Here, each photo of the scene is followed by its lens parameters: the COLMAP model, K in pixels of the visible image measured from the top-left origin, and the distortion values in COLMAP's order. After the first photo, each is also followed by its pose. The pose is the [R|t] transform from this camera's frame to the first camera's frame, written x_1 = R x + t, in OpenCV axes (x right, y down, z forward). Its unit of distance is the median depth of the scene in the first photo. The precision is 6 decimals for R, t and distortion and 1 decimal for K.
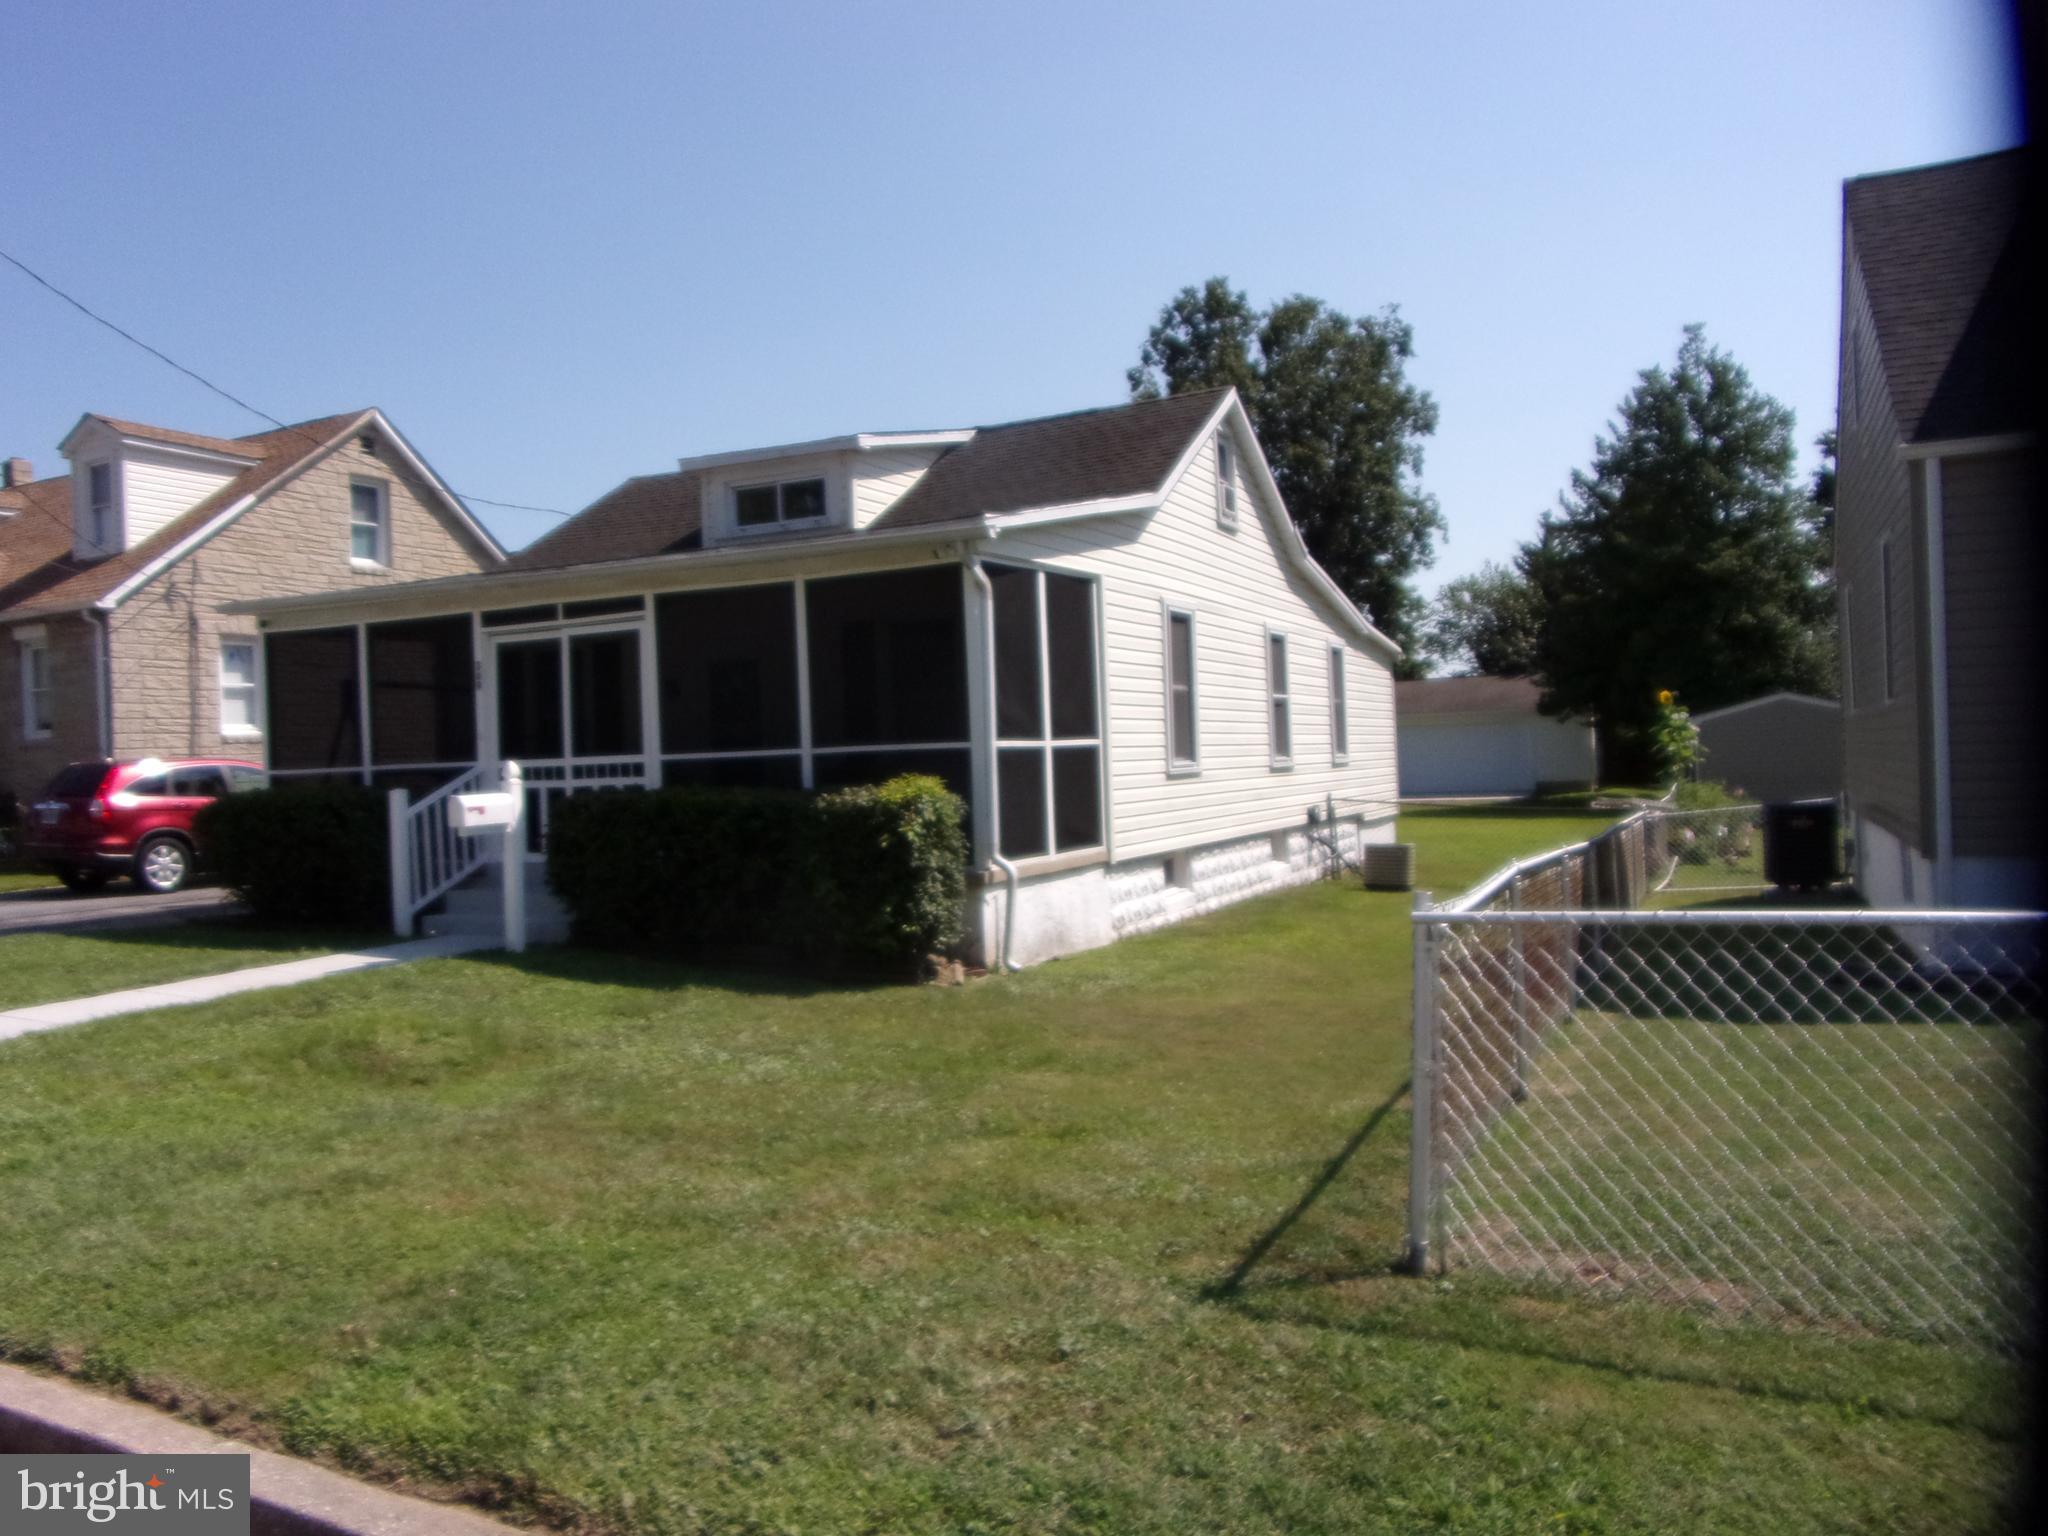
lens RADIAL K [[1508.7, 0, 924.0], [0, 1508.7, 774.2], [0, 0, 1]] dist [-0.016337, 0.011915]
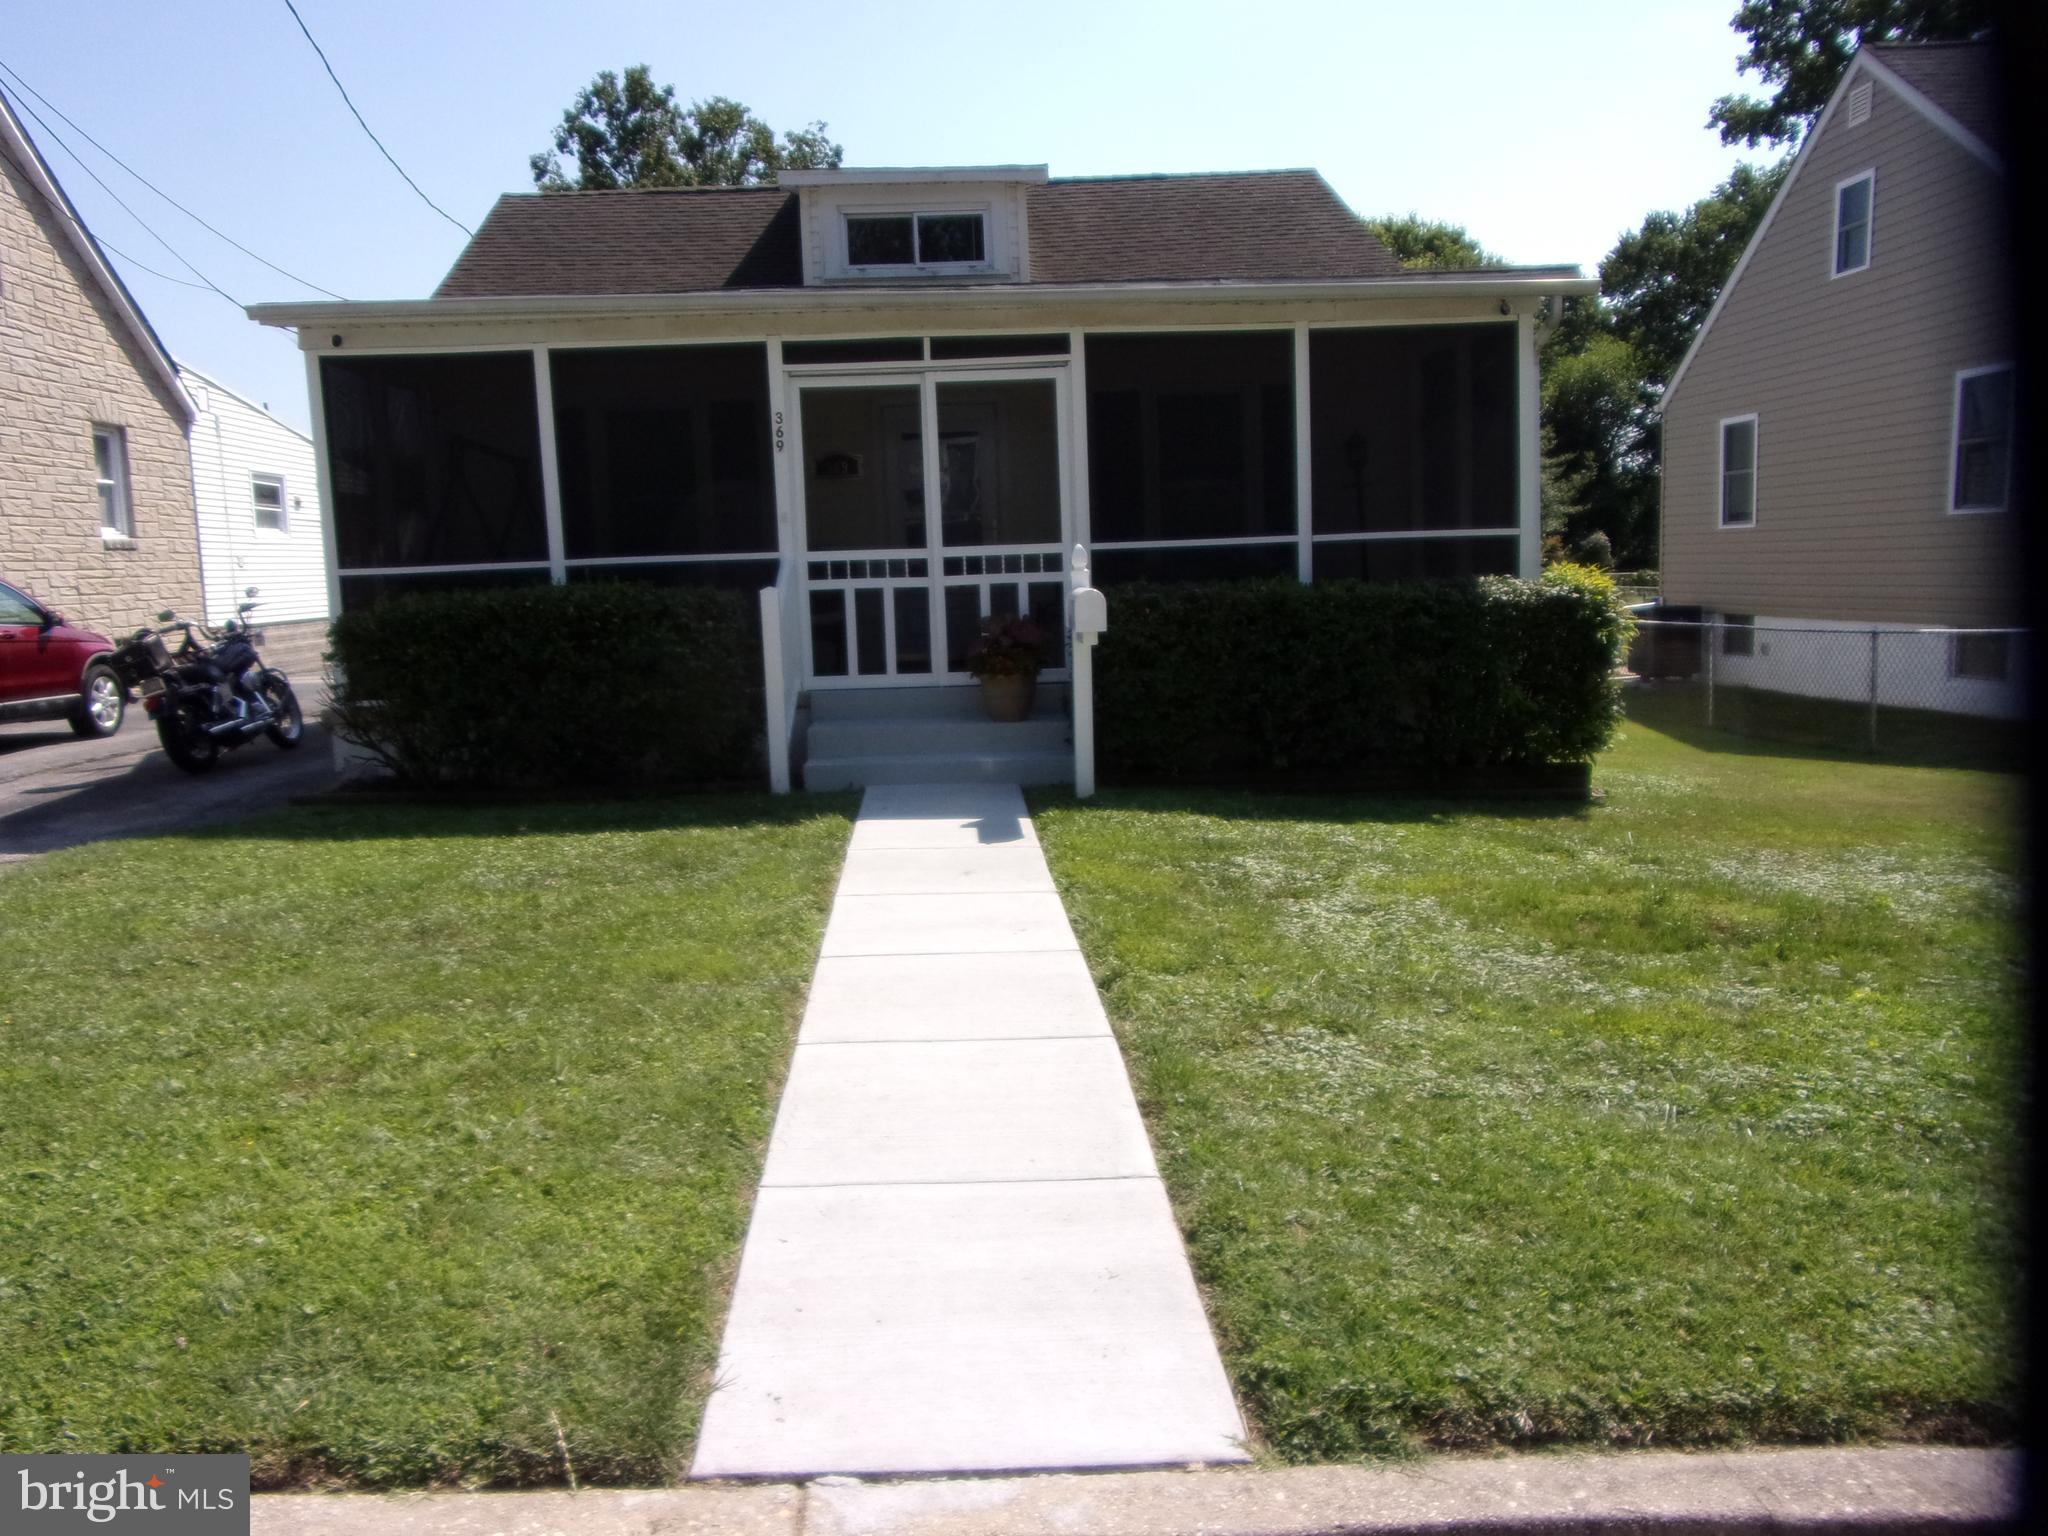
lens RADIAL K [[1508.7, 0, 924.0], [0, 1508.7, 774.2], [0, 0, 1]] dist [-0.016337, 0.011915]
pose [[0.888126, -0.053049, 0.456528, -0.374333], [0.001981, 0.993749, 0.111620, 0.011257], [-0.459595, -0.098228, 0.882680, 0.204139]]
